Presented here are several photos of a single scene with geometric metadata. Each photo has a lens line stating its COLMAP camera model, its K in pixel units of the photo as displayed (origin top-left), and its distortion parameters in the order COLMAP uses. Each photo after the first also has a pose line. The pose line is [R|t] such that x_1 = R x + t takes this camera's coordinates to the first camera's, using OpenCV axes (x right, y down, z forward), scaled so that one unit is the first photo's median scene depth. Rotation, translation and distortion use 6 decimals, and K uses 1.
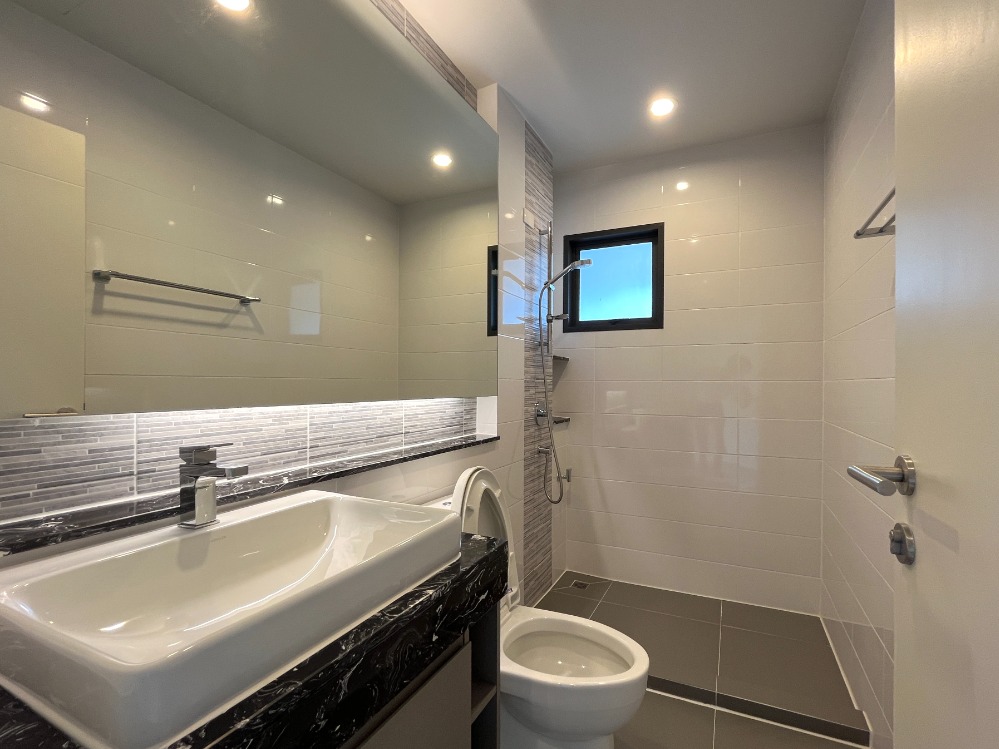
lens RADIAL K [[468.1, 0, 512.8], [0, 468.1, 378.0], [0, 0, 1]] dist [-0.002549, -0.000174]
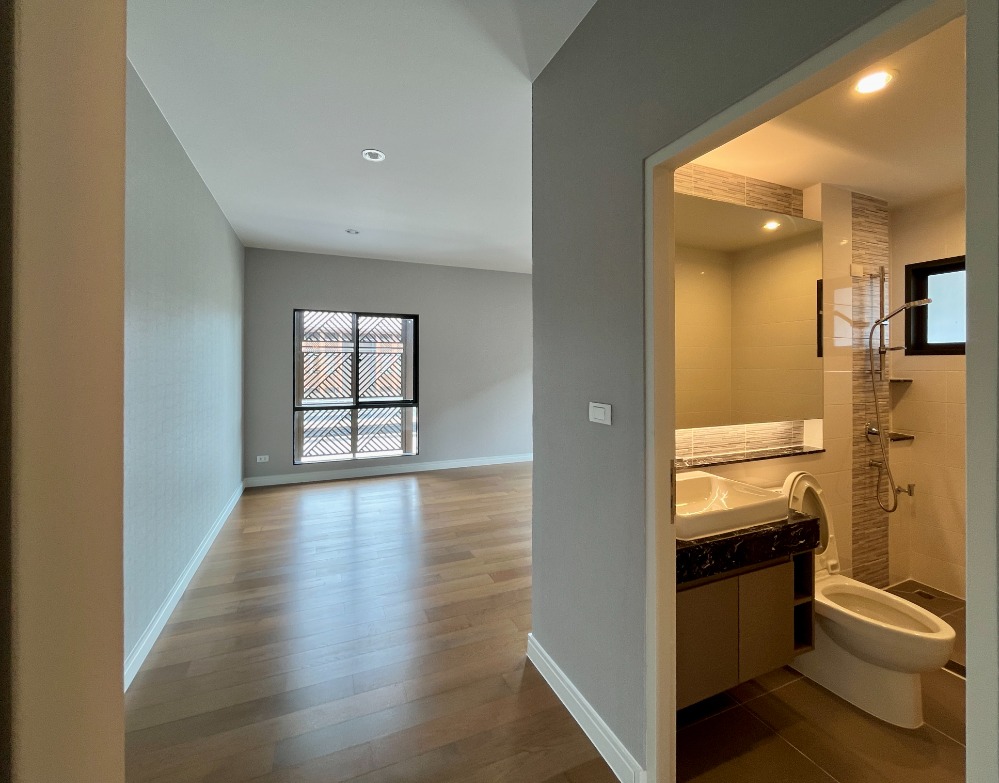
lens RADIAL K [[418.2, 0, 496.1], [0, 418.2, 364.3], [0, 0, 1]] dist [-0.010623, 0.000257]
pose [[0.745810, -0.003595, -0.666149, 0.060407], [0.002450, 0.999993, -0.002654, -0.114089], [0.666154, 0.000347, 0.745814, -0.485318]]
